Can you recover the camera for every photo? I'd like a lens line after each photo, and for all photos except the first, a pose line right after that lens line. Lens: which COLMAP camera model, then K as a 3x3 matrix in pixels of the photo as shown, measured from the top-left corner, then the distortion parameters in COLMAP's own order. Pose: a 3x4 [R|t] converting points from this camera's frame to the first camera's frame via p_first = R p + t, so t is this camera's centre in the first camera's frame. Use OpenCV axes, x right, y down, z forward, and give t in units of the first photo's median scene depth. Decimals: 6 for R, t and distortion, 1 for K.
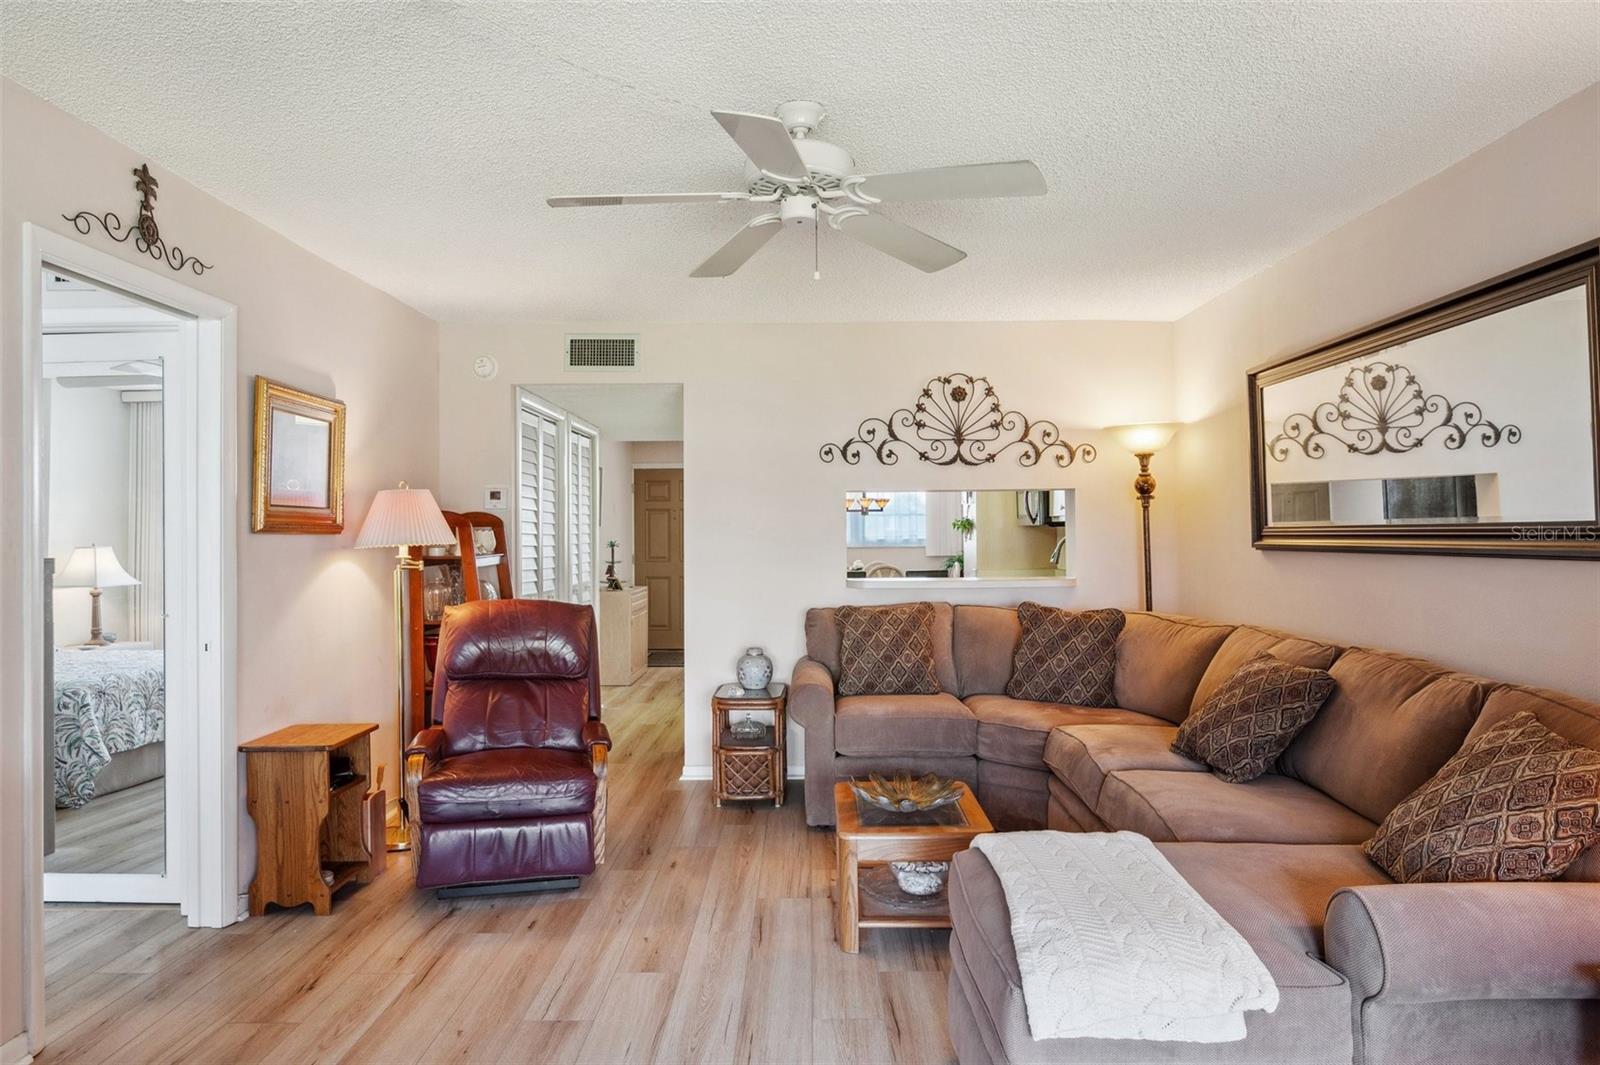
lens RADIAL K [[1019.4, 0, 805.3], [0, 1019.4, 531.2], [0, 0, 1]] dist [-0.005948, 0.000179]
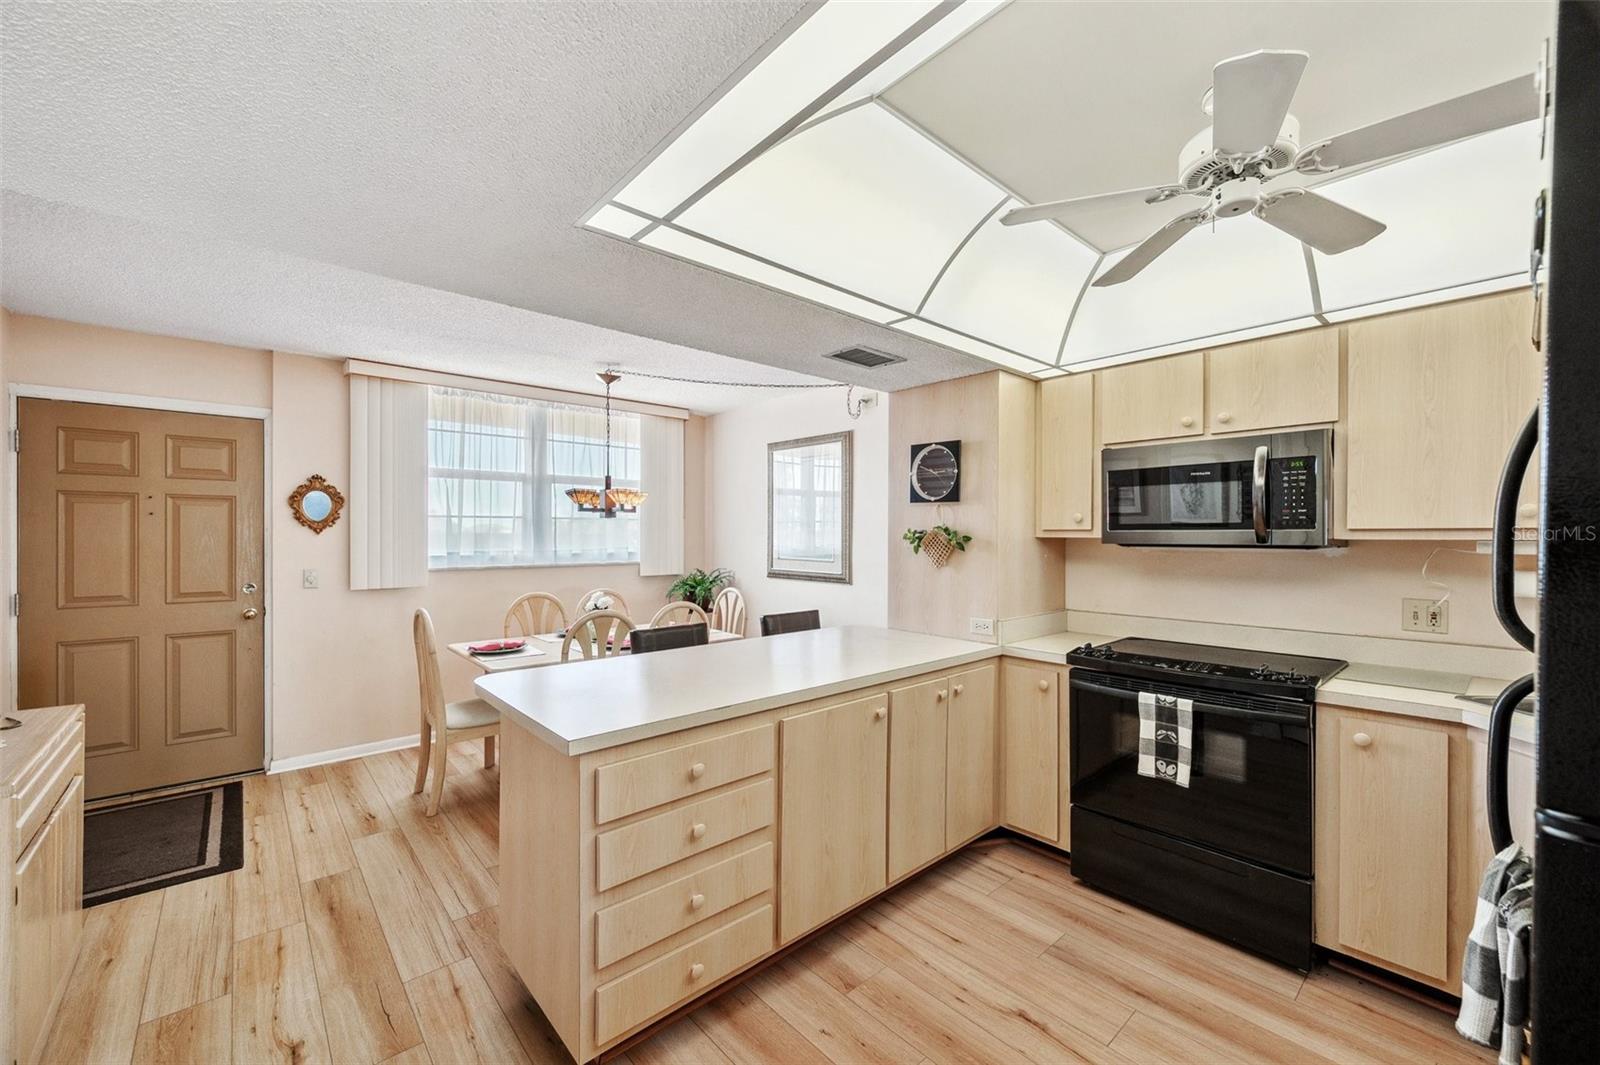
lens RADIAL K [[641.8, 0, 804.4], [0, 641.8, 542.1], [0, 0, 1]] dist [-0.001091, -0.000137]
pose [[0.741415, 0.003019, 0.671040, -0.229212], [-0.009403, 0.999938, 0.005890, -0.009065], [-0.670980, -0.010676, 0.741398, 1.280410]]
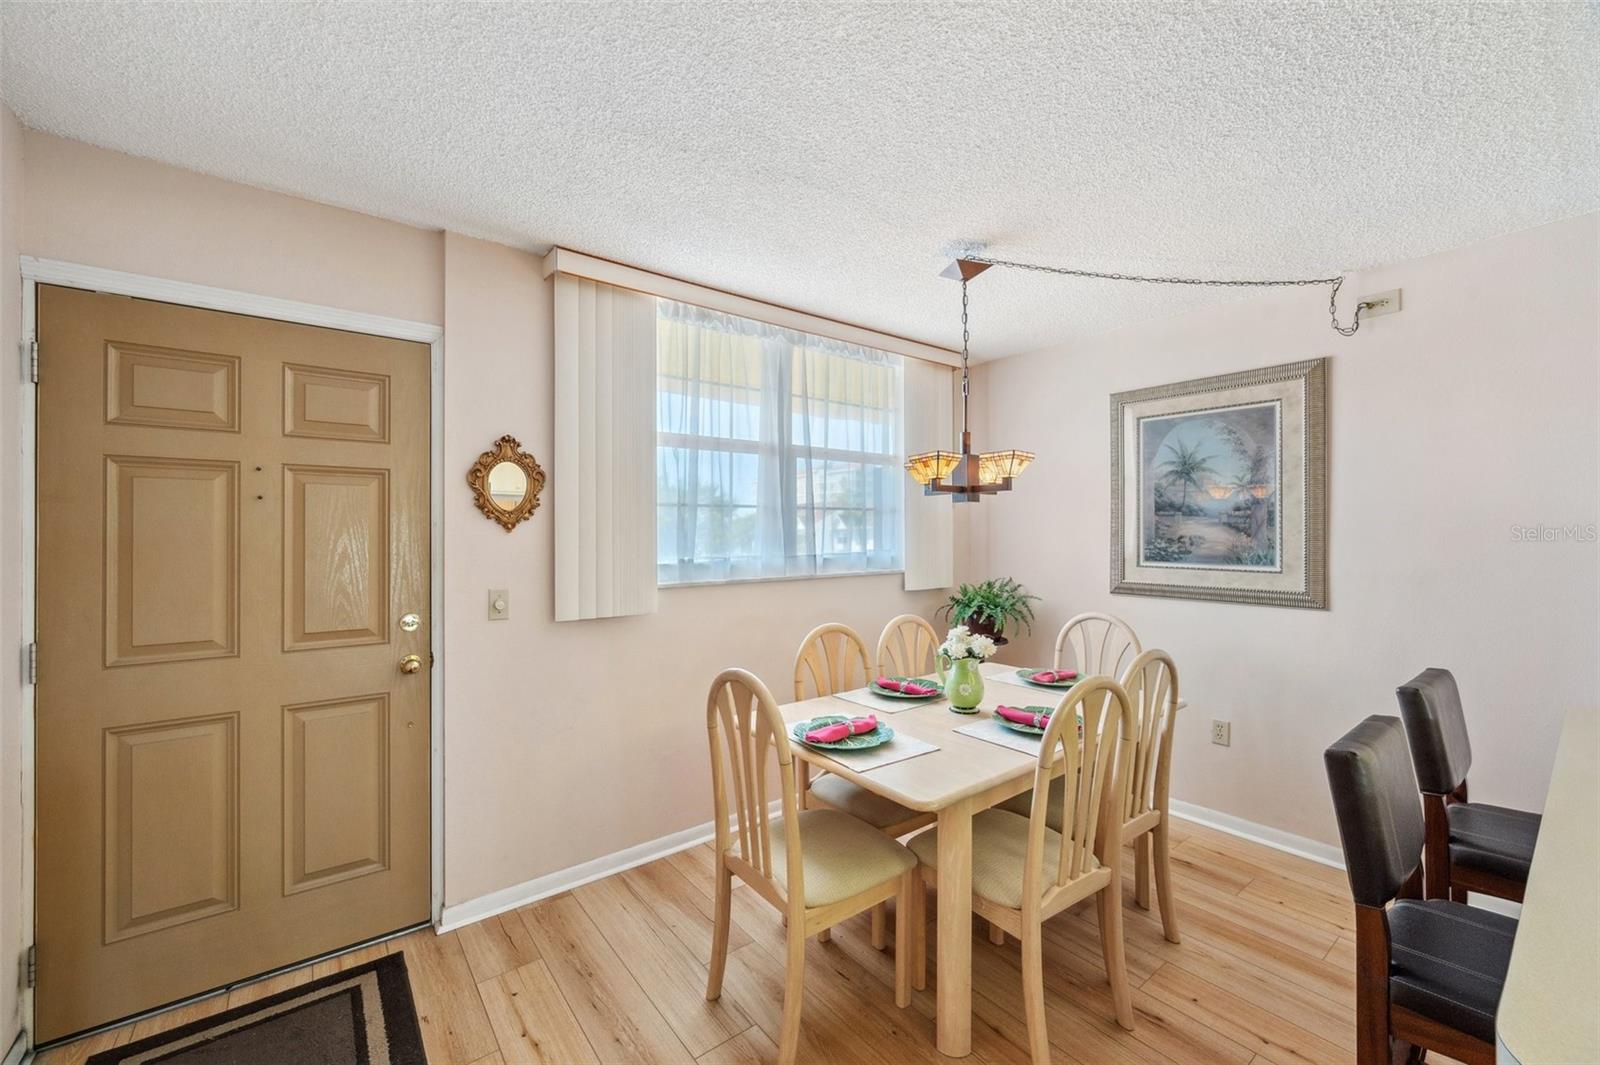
lens RADIAL K [[638.7, 0, 798.7], [0, 638.7, 535.4], [0, 0, 1]] dist [-0.000198, -0.000027]
pose [[0.788070, 0.003673, 0.615574, -0.266734], [-0.004631, 0.999989, -0.000039, -0.007009], [-0.615568, -0.002820, 0.788079, 1.726965]]
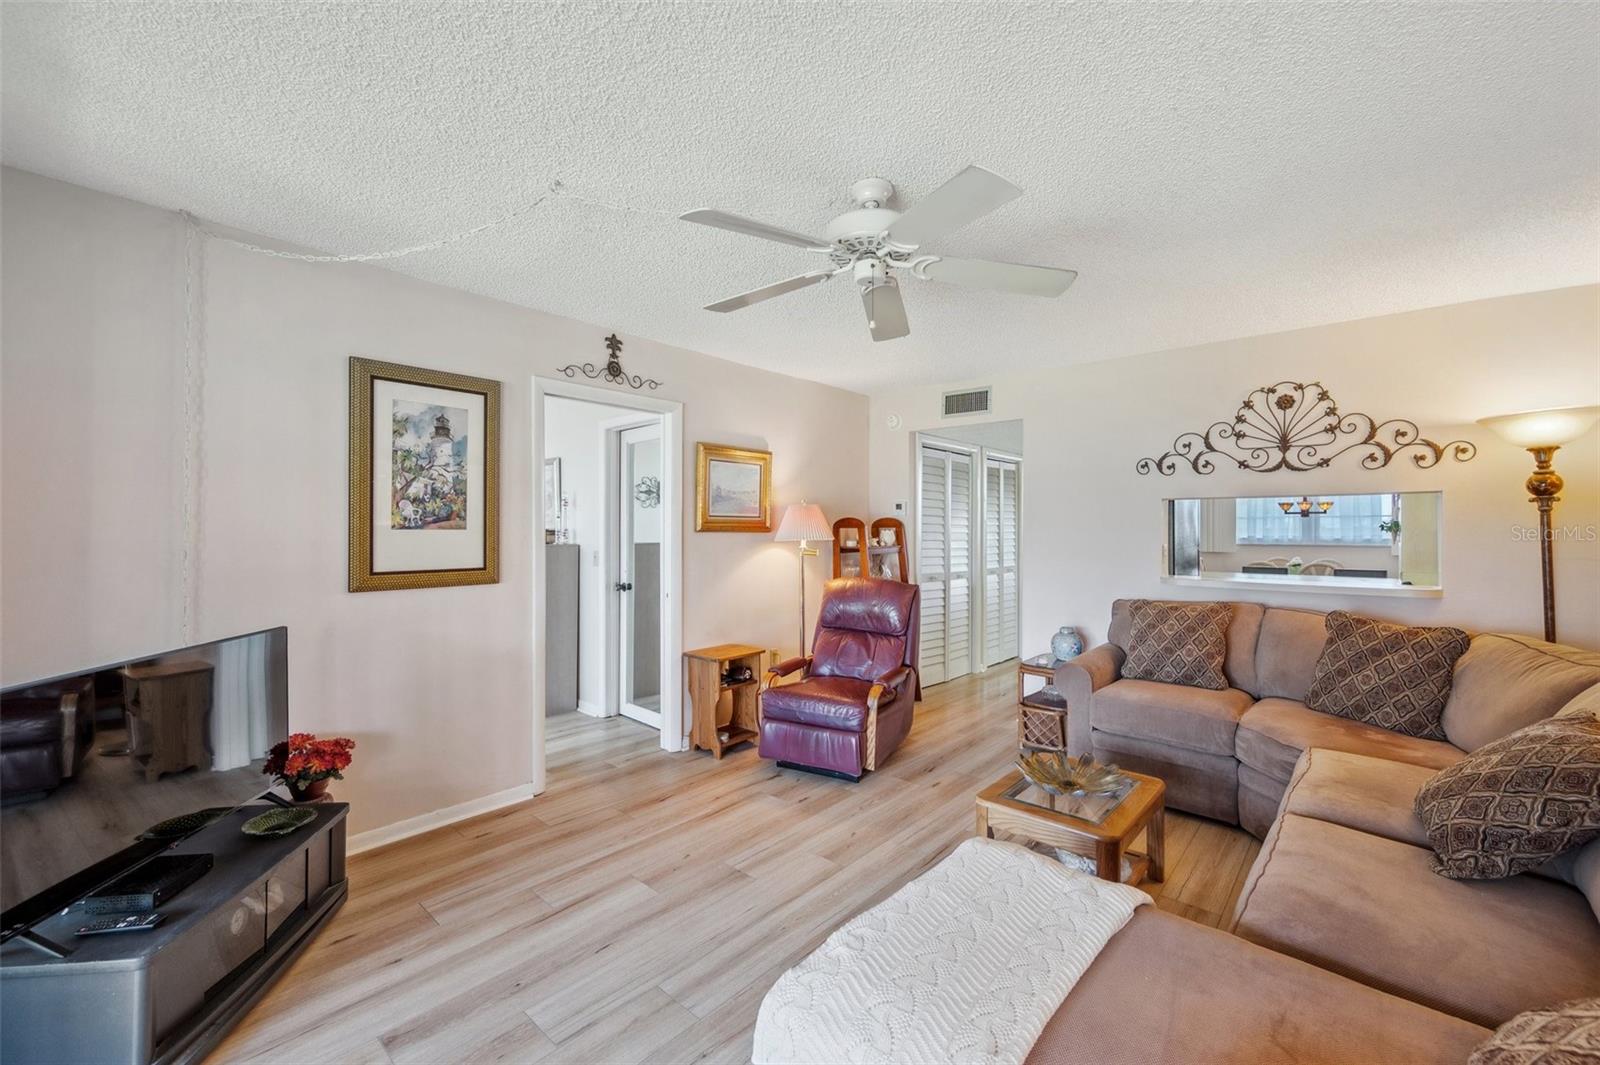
lens RADIAL K [[653.7, 0, 800.0], [0, 653.7, 532.5], [0, 0, 1]] dist [-0.001853, -0.000313]
pose [[0.748082, 0.013163, -0.663476, 0.240042], [-0.006256, 0.999899, 0.012784, -0.009188], [0.663577, -0.005413, 0.748089, 0.196756]]
